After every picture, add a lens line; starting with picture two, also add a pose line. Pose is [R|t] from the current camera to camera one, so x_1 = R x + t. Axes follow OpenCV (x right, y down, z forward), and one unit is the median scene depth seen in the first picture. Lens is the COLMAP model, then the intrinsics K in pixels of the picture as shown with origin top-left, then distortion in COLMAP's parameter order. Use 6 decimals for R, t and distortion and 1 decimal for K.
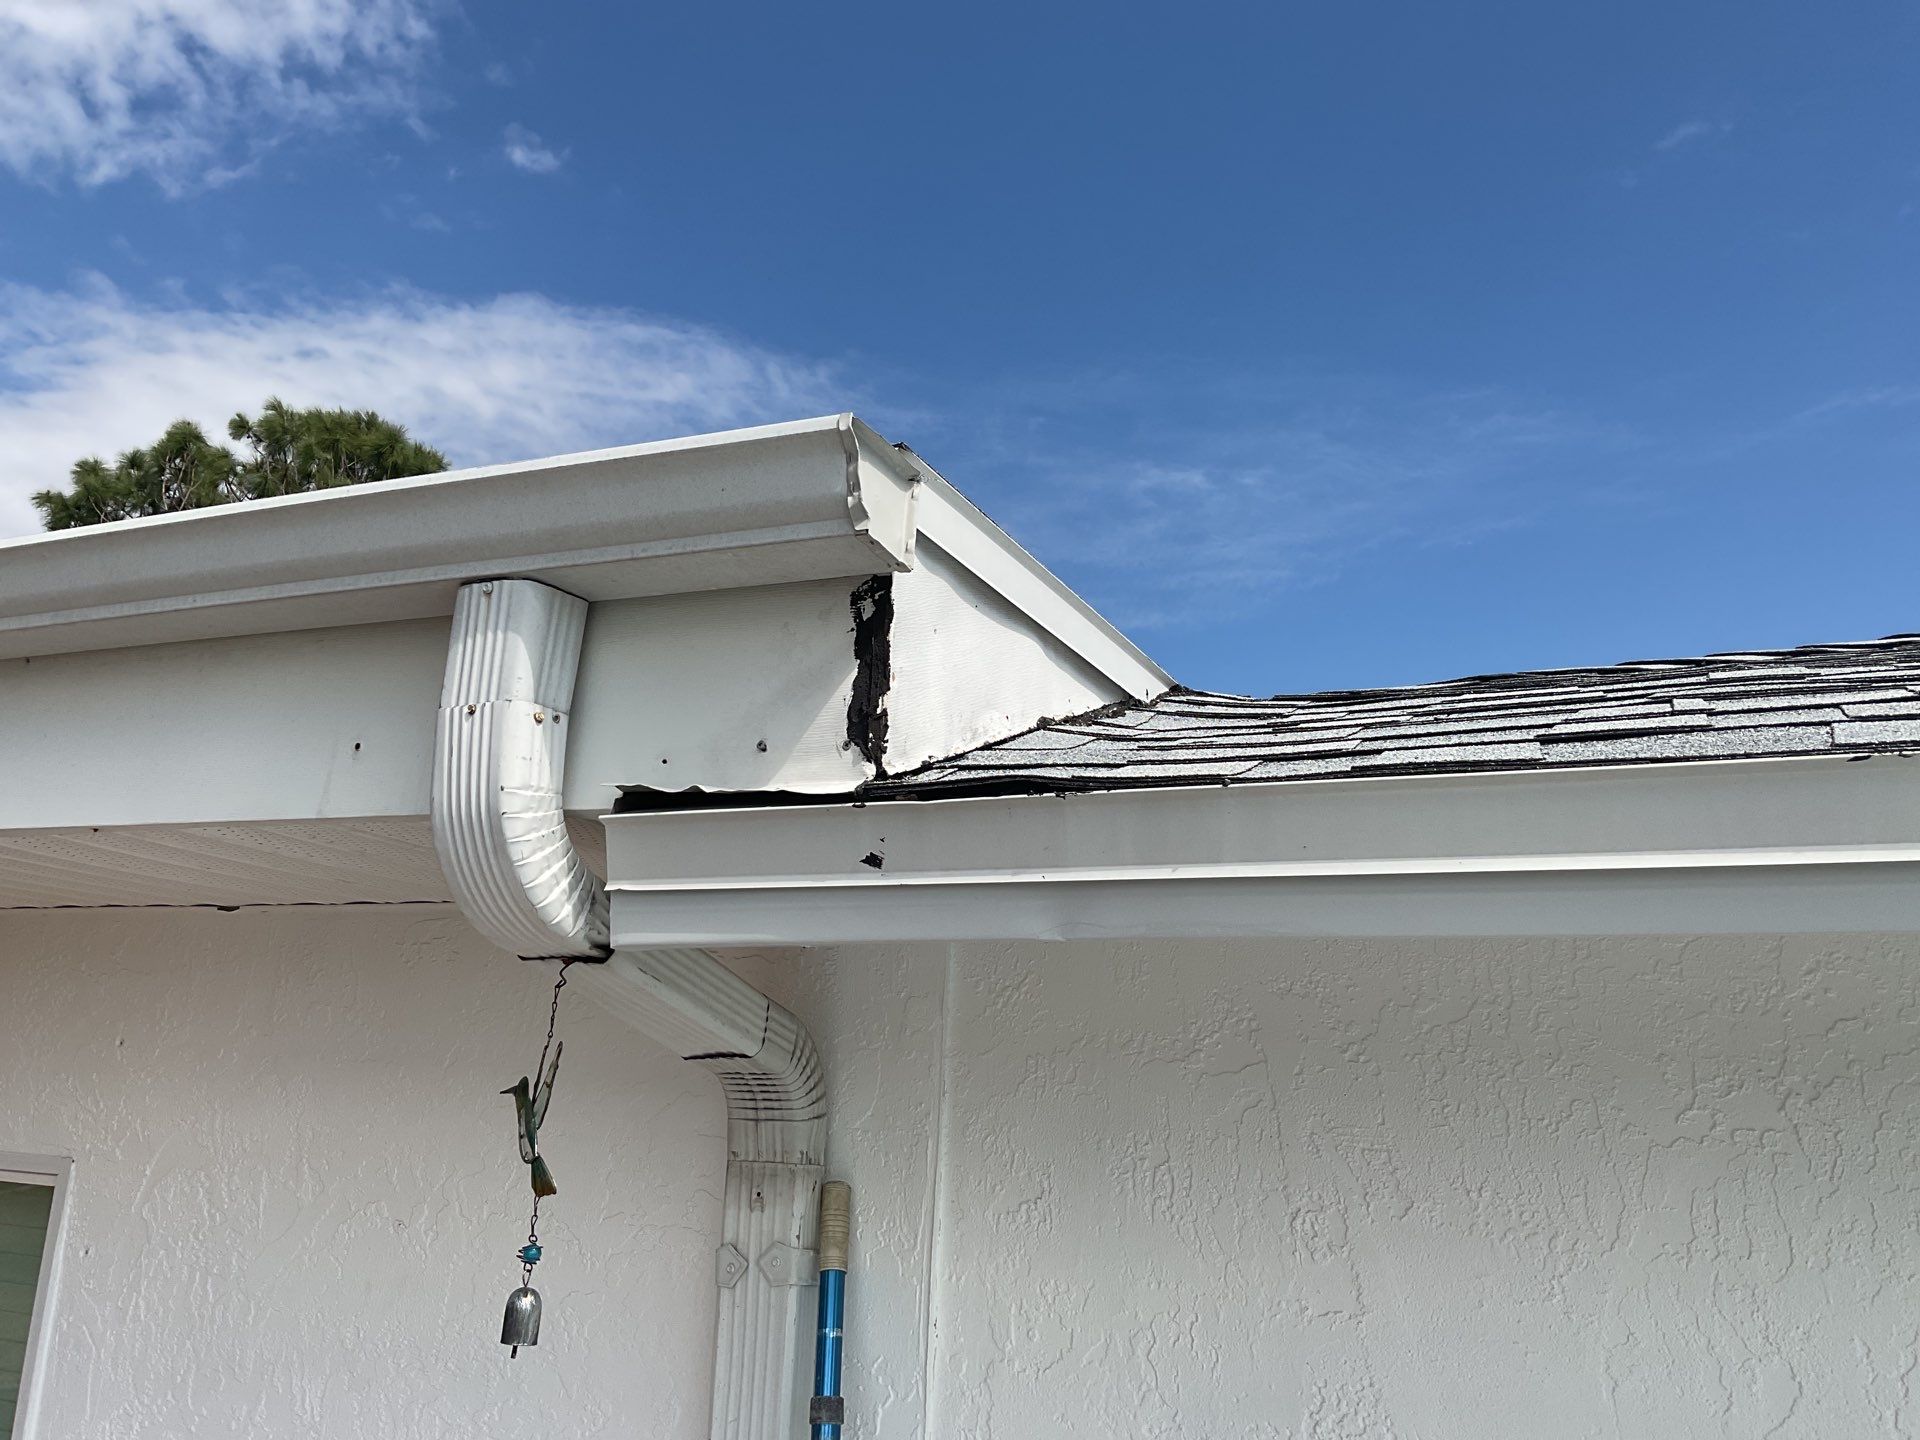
lens RADIAL K [[1620.2, 0, 960.0], [0, 1620.2, 720.0], [0, 0, 1]] dist [0.147968, -0.327999]
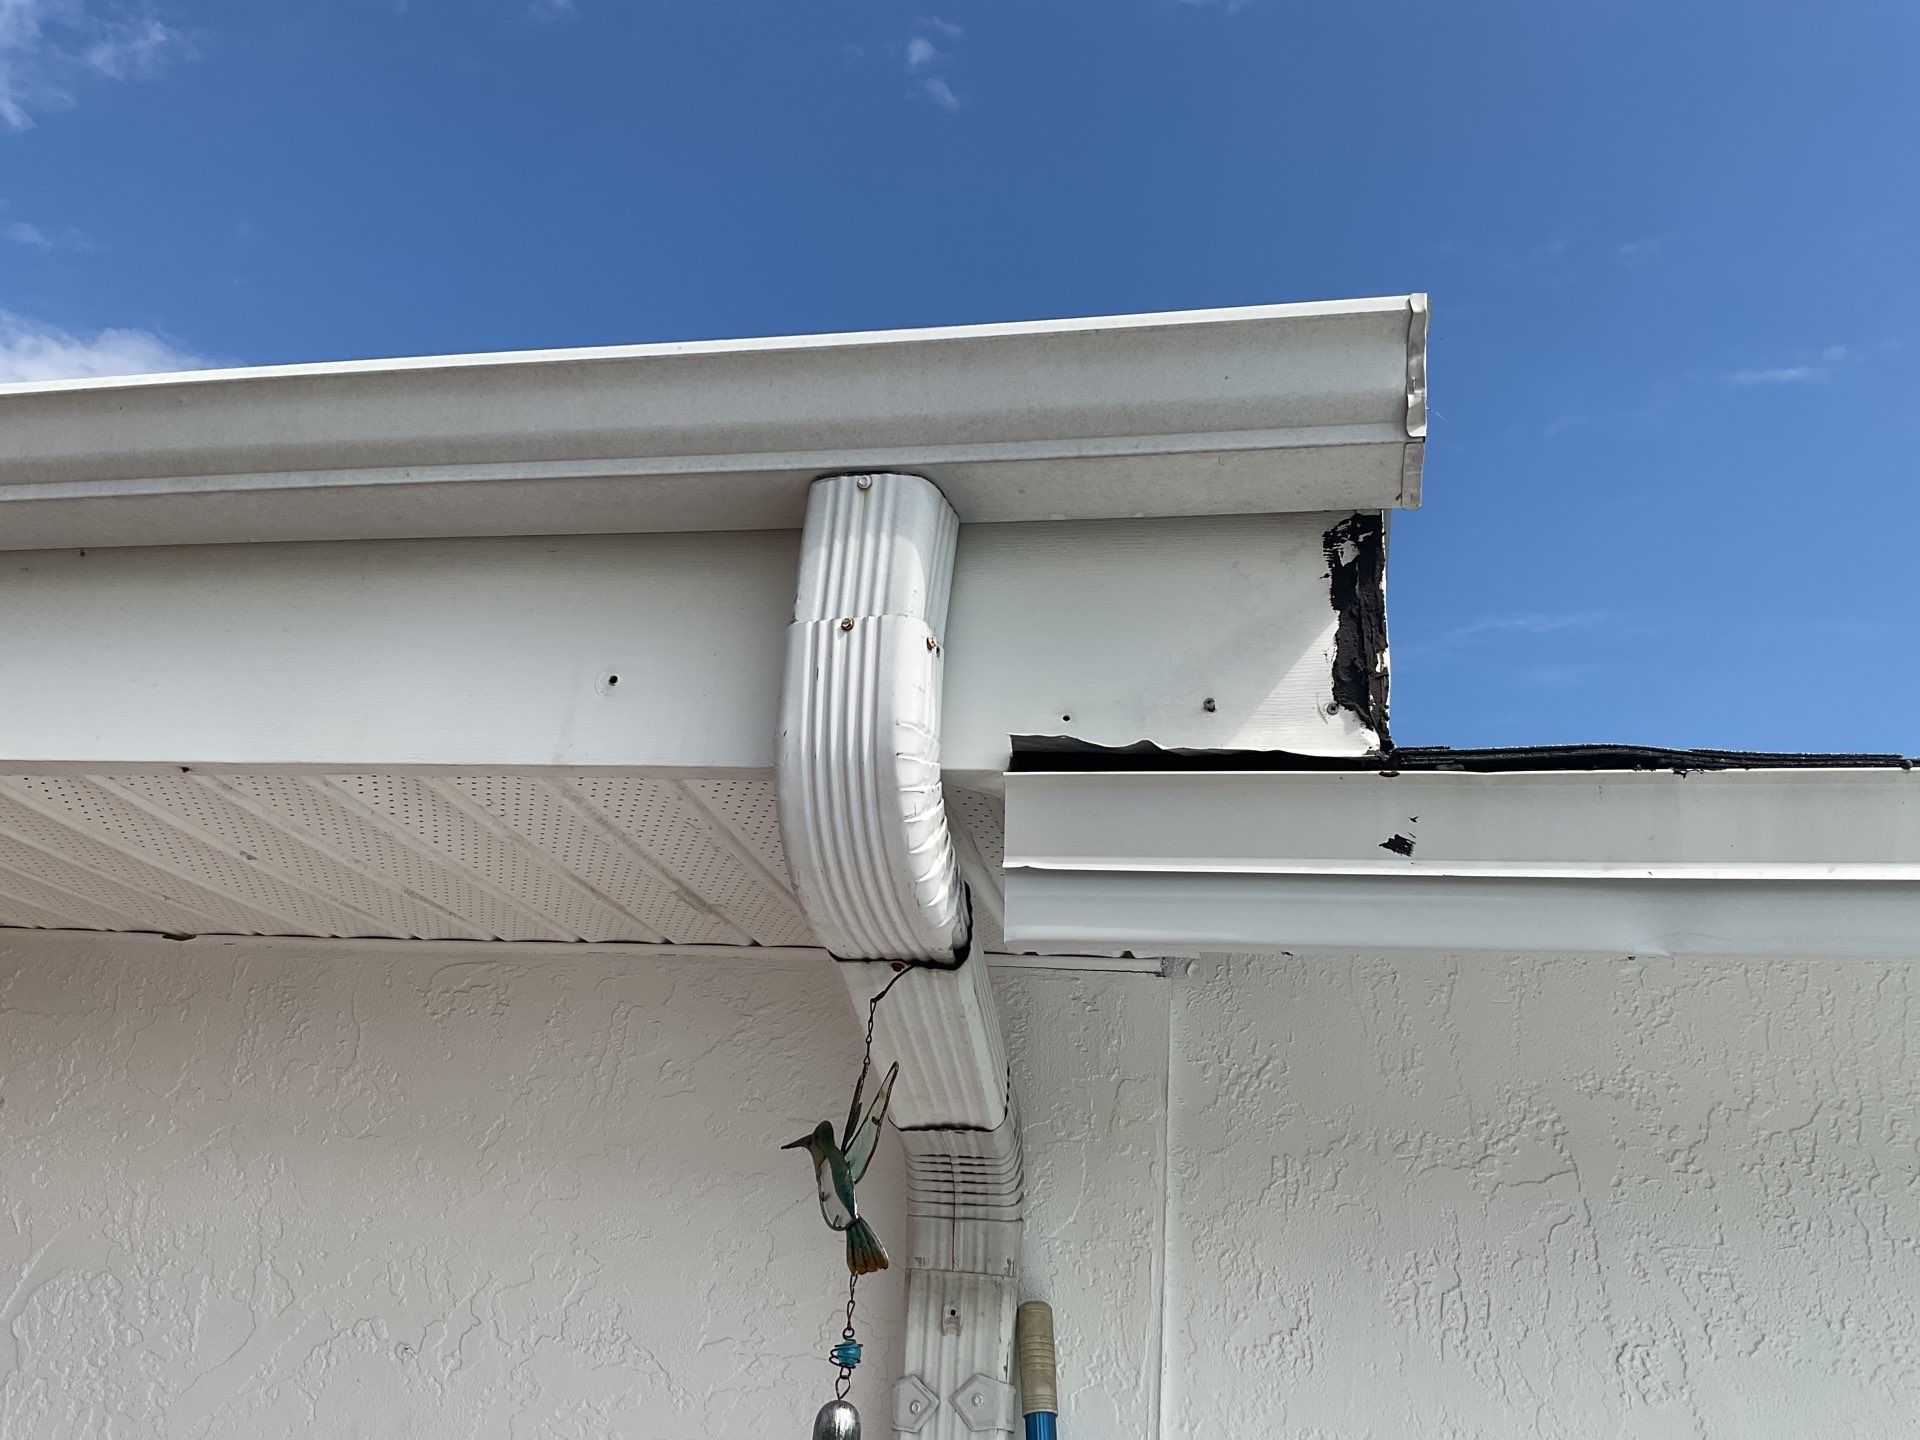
lens RADIAL K [[1604.5, 0, 960.4], [0, 1604.5, 706.1], [0, 0, 1]] dist [0.082865, -0.150738]
pose [[0.976535, 0.105119, 0.187962, -0.347384], [-0.080037, 0.987416, -0.136395, 0.119792], [-0.199934, 0.118151, 0.972660, 0.221247]]
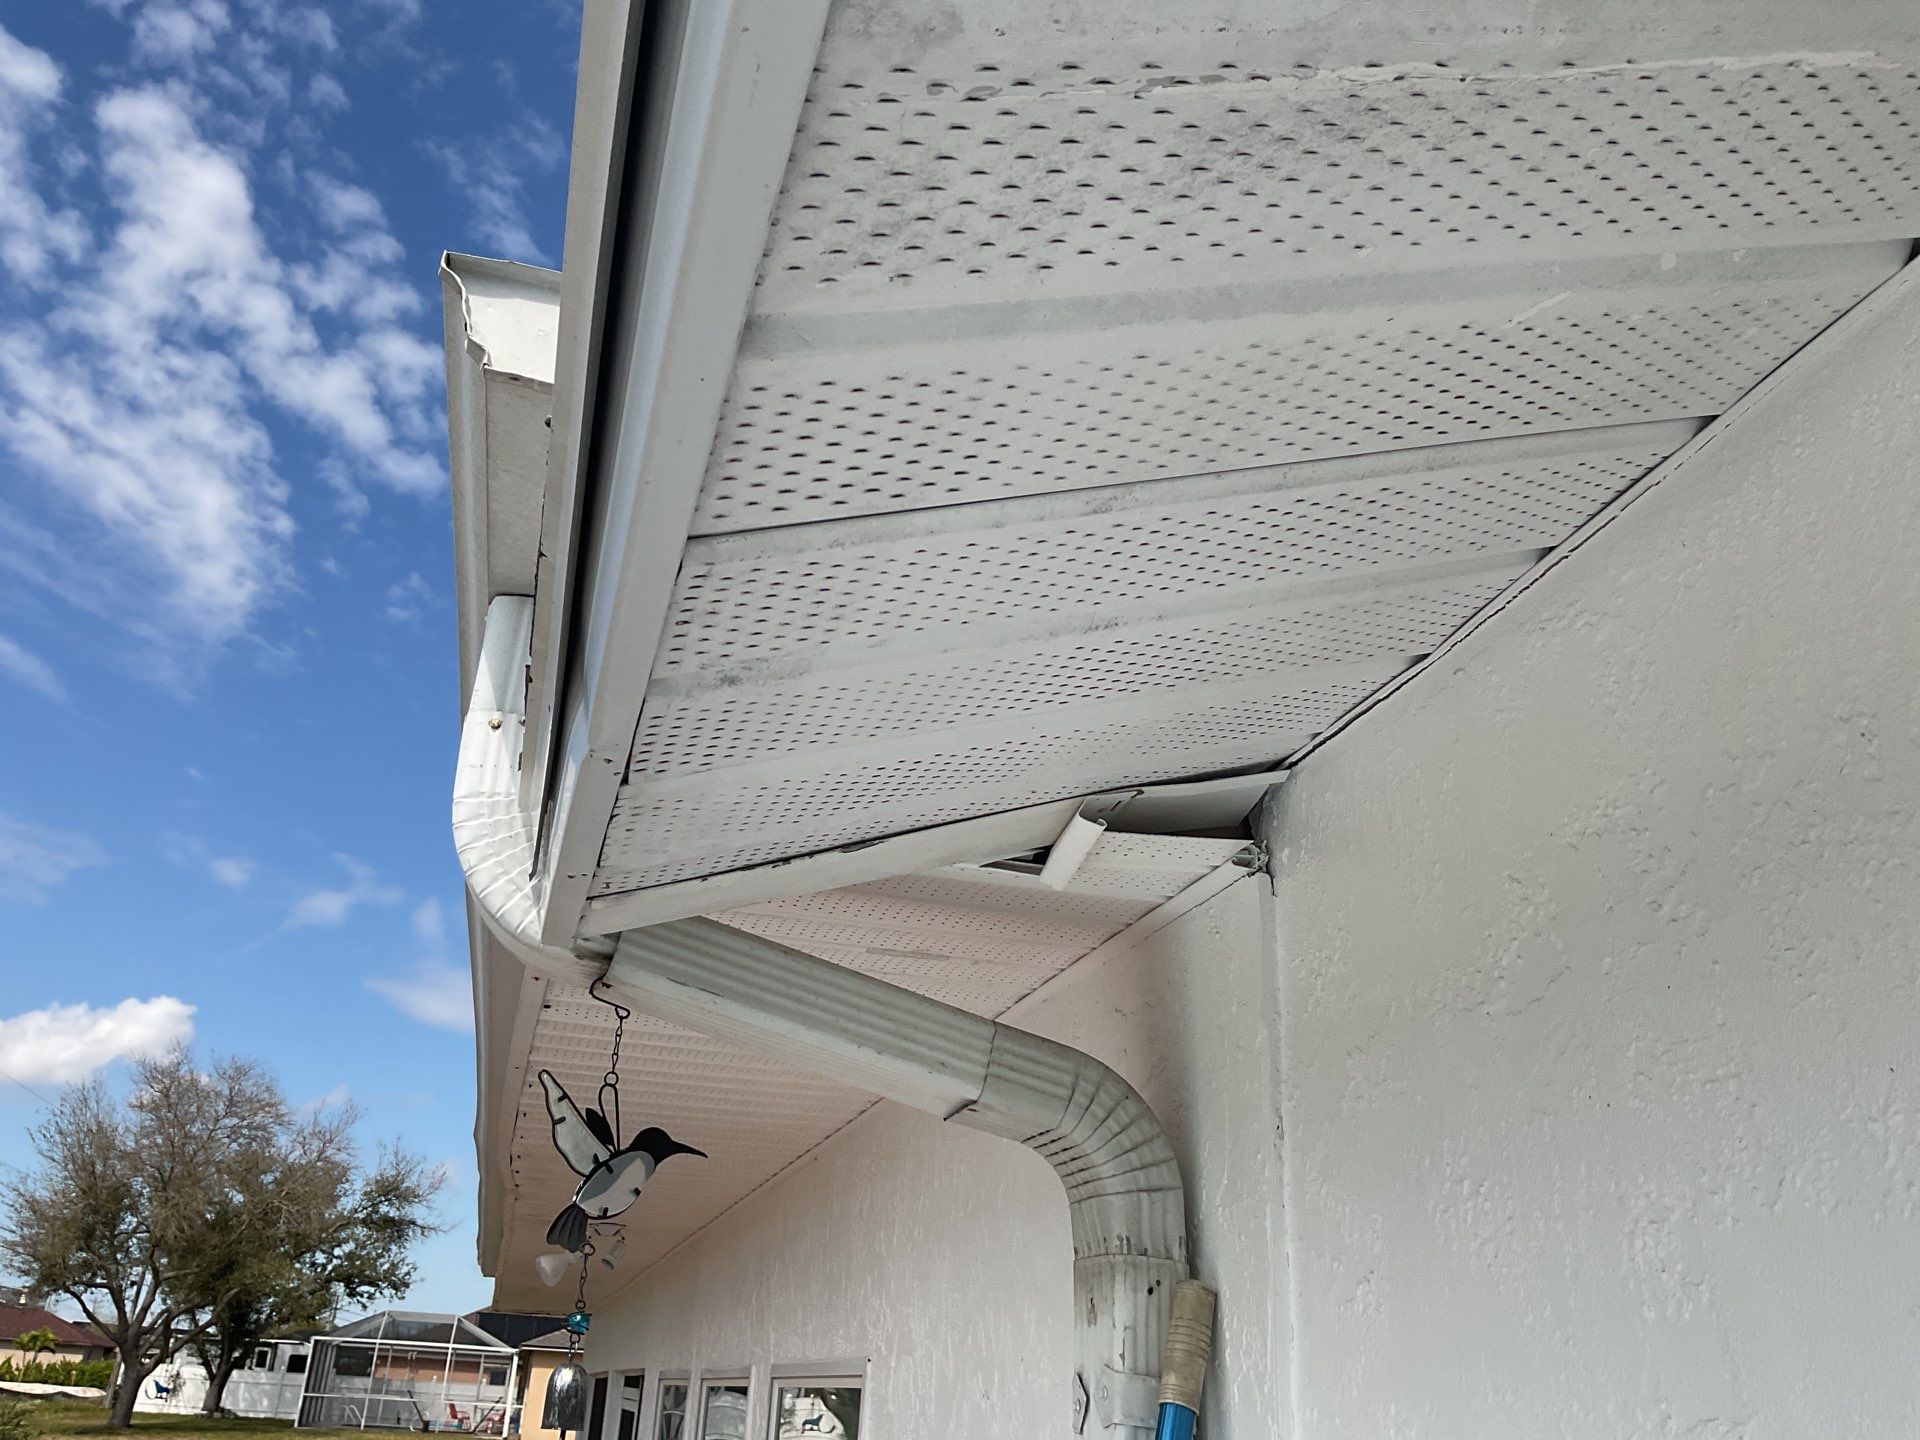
lens RADIAL K [[1620.2, 0, 960.0], [0, 1620.2, 720.0], [0, 0, 1]] dist [0.147968, -0.327999]
pose [[0.631609, -0.318196, -0.706980, 0.518836], [0.172210, 0.946695, -0.272236, 0.268757], [0.755919, 0.050198, 0.652738, 0.526779]]
